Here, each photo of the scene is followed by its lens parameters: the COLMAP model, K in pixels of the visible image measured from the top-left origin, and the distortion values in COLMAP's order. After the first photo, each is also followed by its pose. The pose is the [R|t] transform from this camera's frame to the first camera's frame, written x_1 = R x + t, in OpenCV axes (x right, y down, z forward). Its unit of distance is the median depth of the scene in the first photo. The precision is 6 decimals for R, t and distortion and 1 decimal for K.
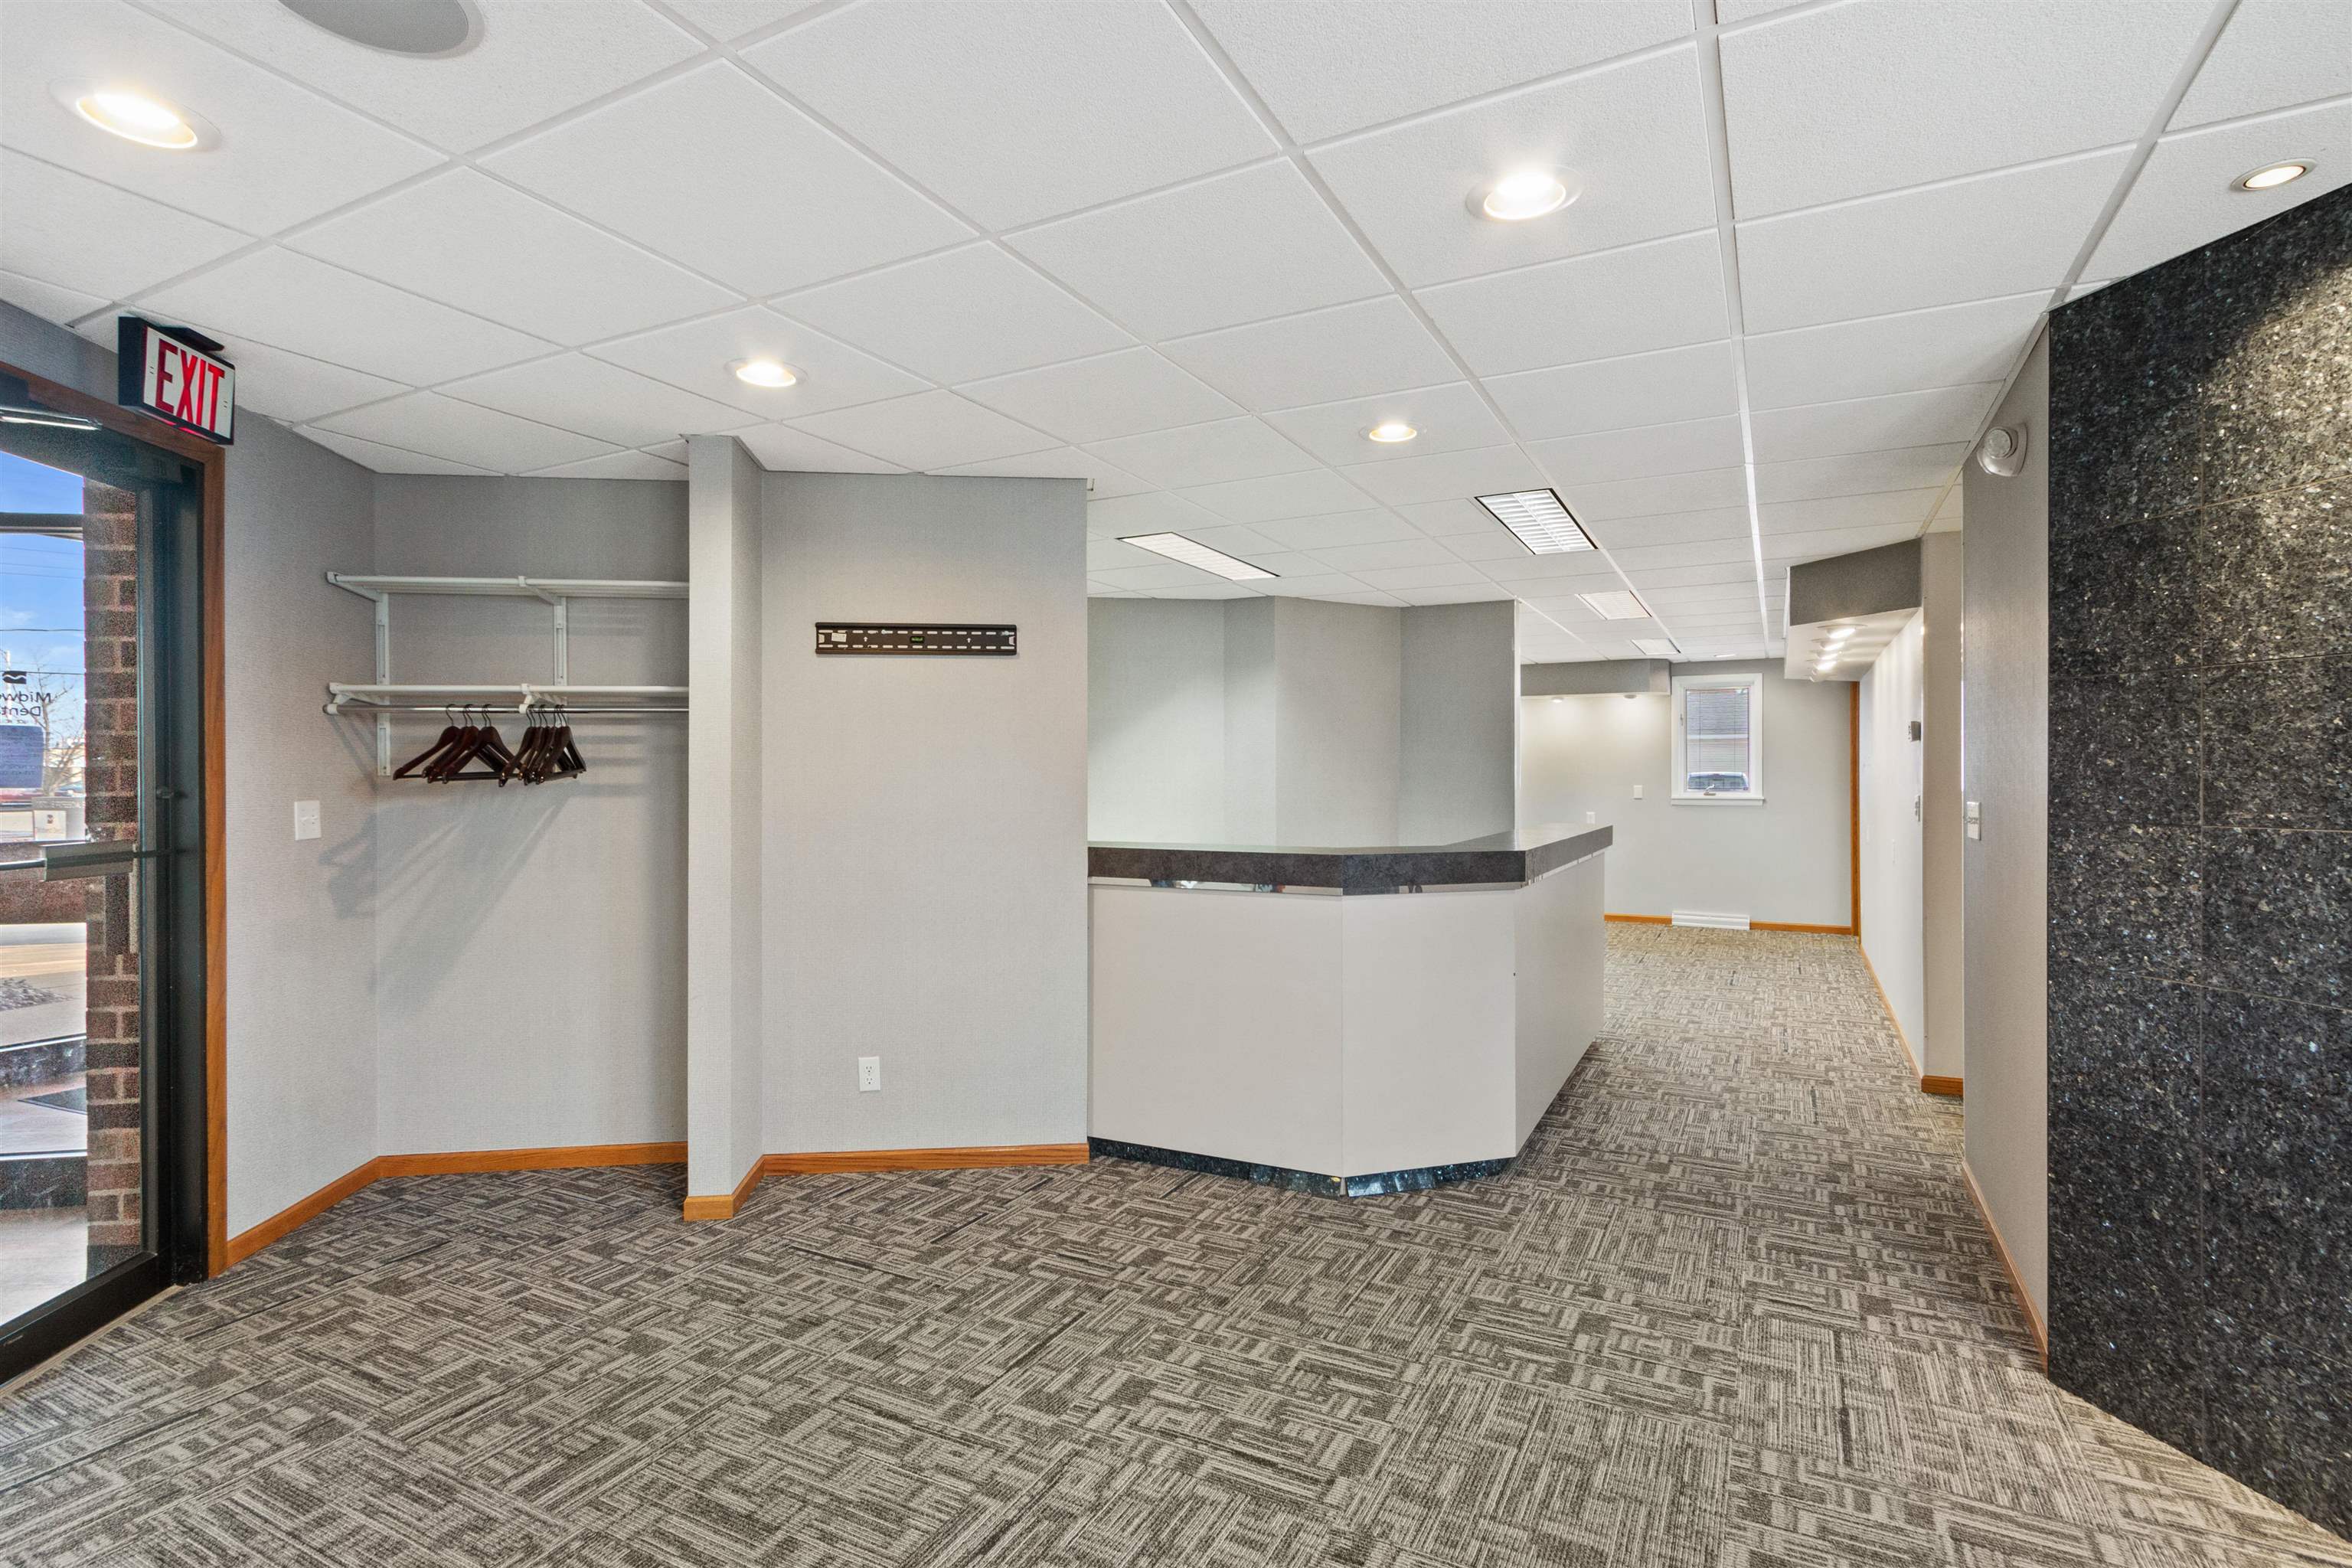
lens RADIAL K [[1144.4, 0, 1187.1], [0, 1144.4, 781.7], [0, 0, 1]] dist [0.006765, -0.001184]
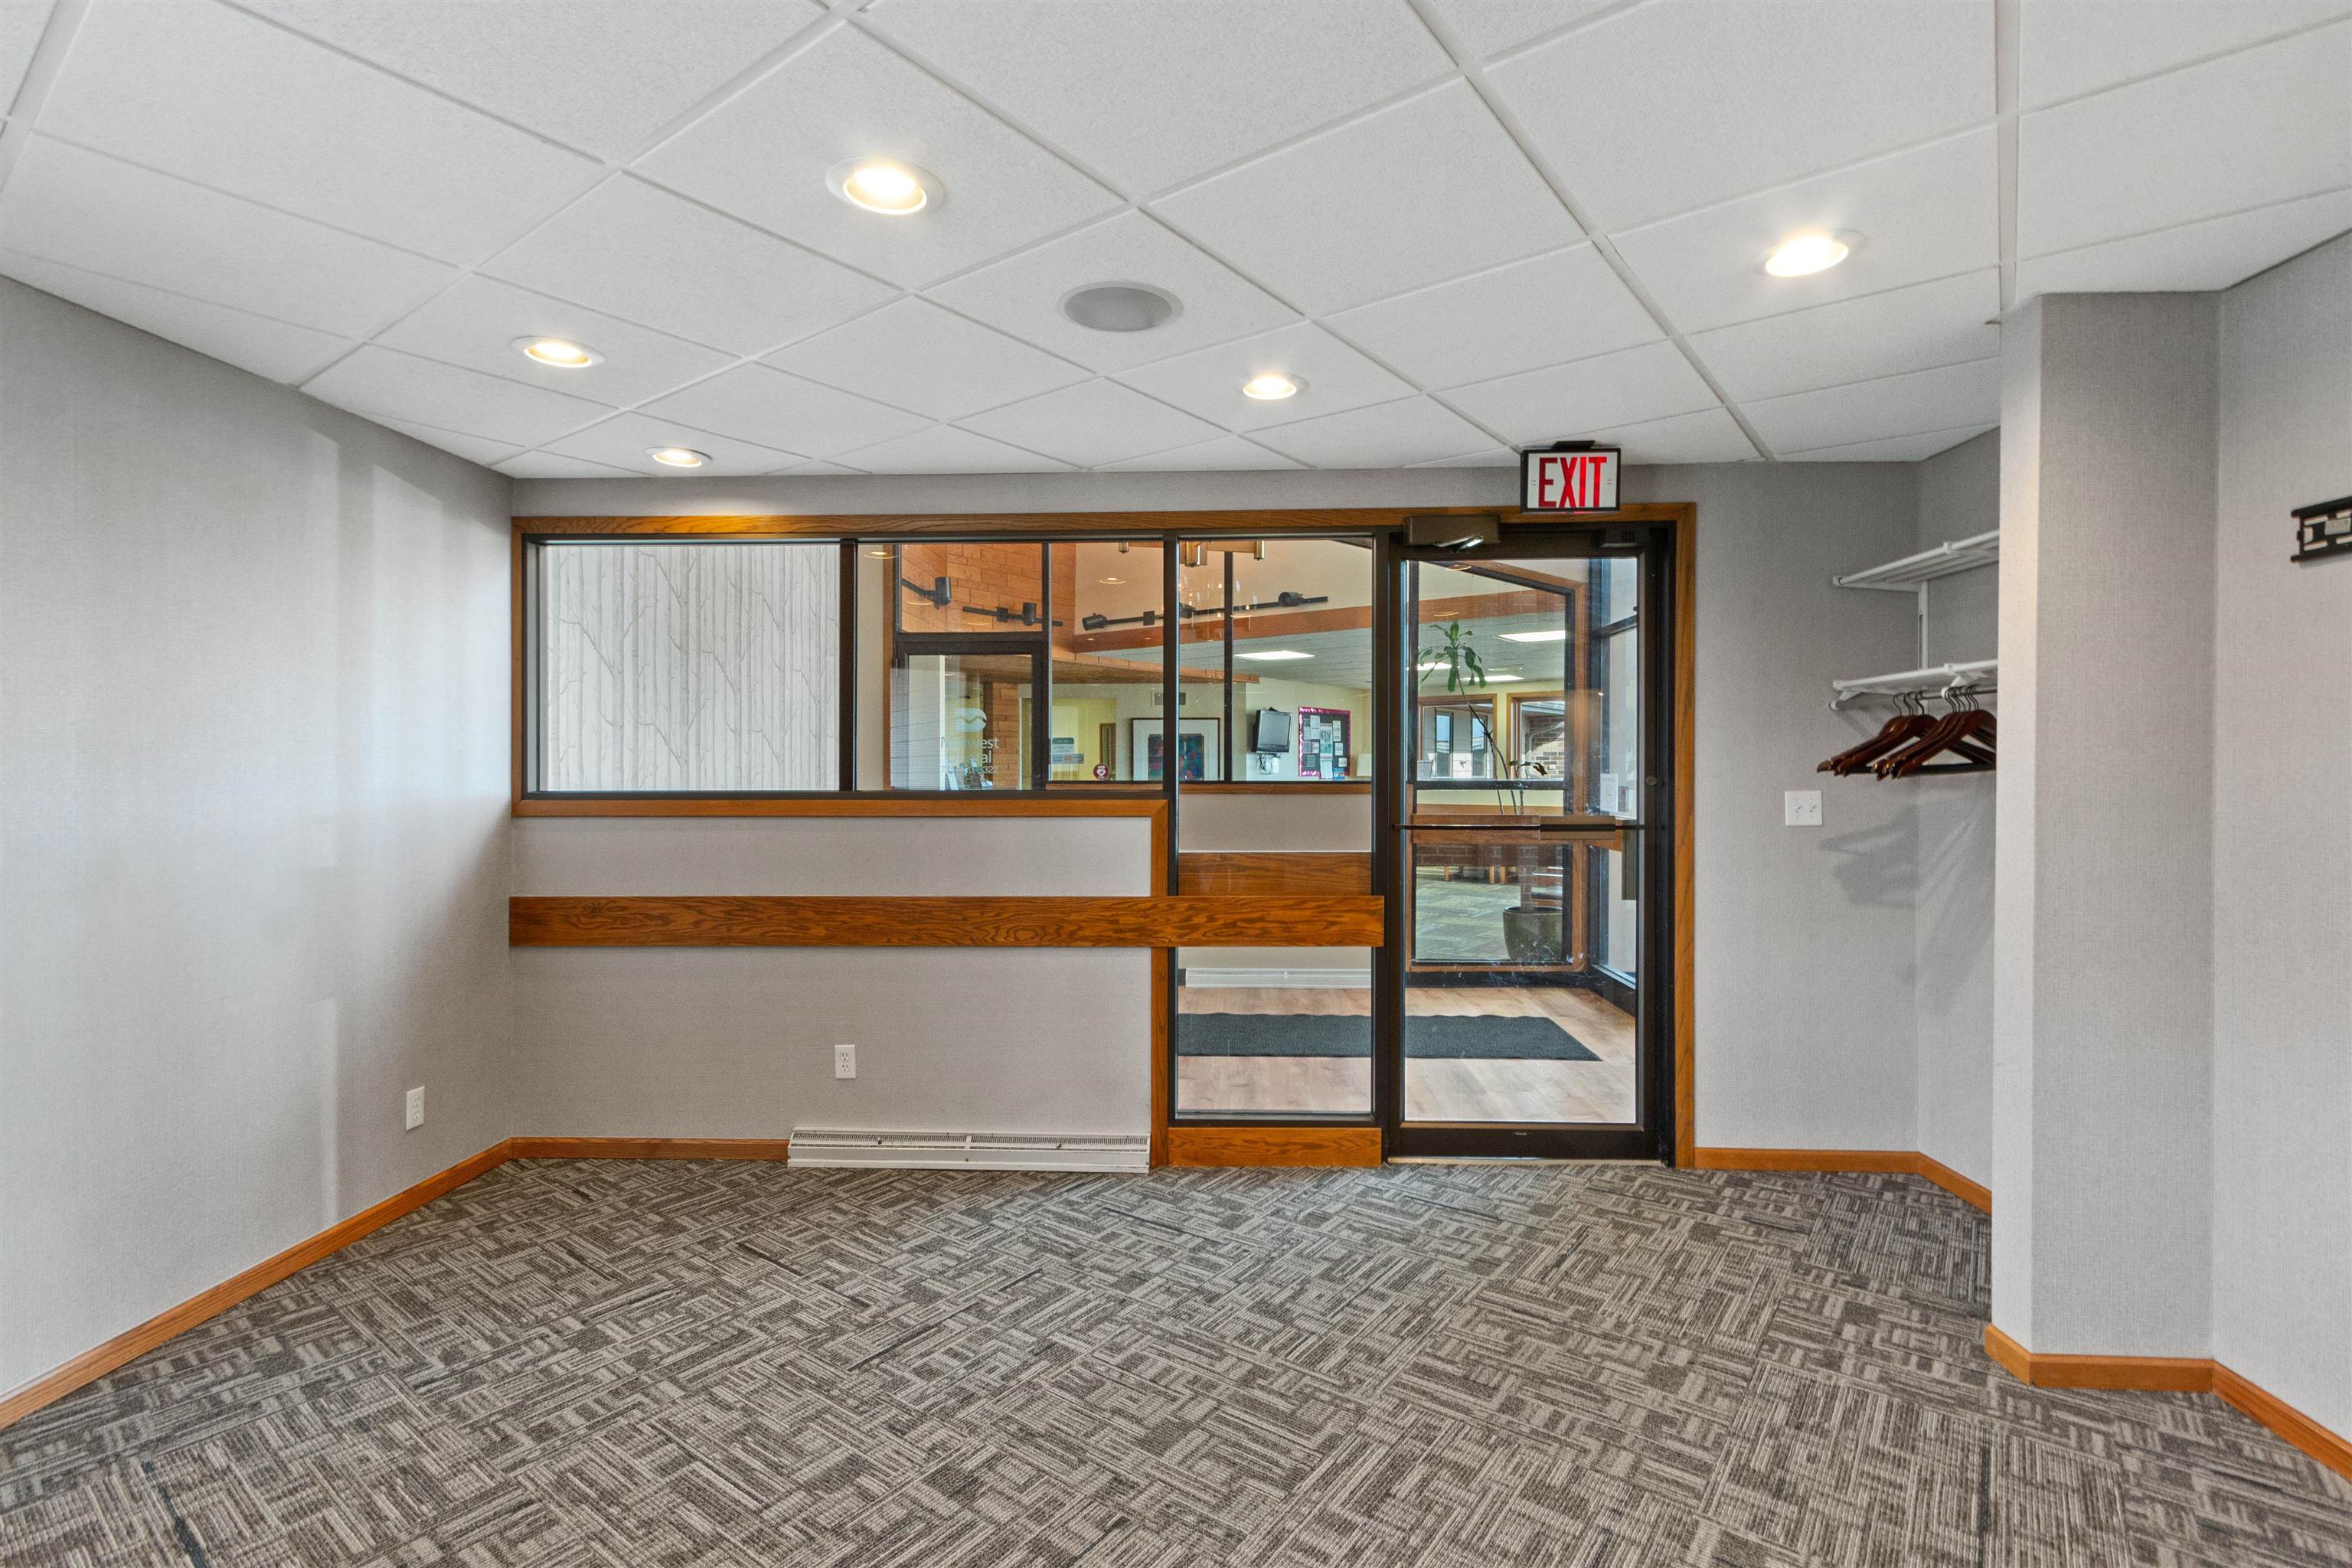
lens RADIAL K [[1082.8, 0, 1181.9], [0, 1082.8, 773.9], [0, 0, 1]] dist [0.014535, -0.002717]
pose [[-0.164993, 0.009012, -0.986254, 0.419442], [-0.001187, 0.999956, 0.009336, -0.009999], [0.986294, 0.002711, -0.164975, 0.678078]]
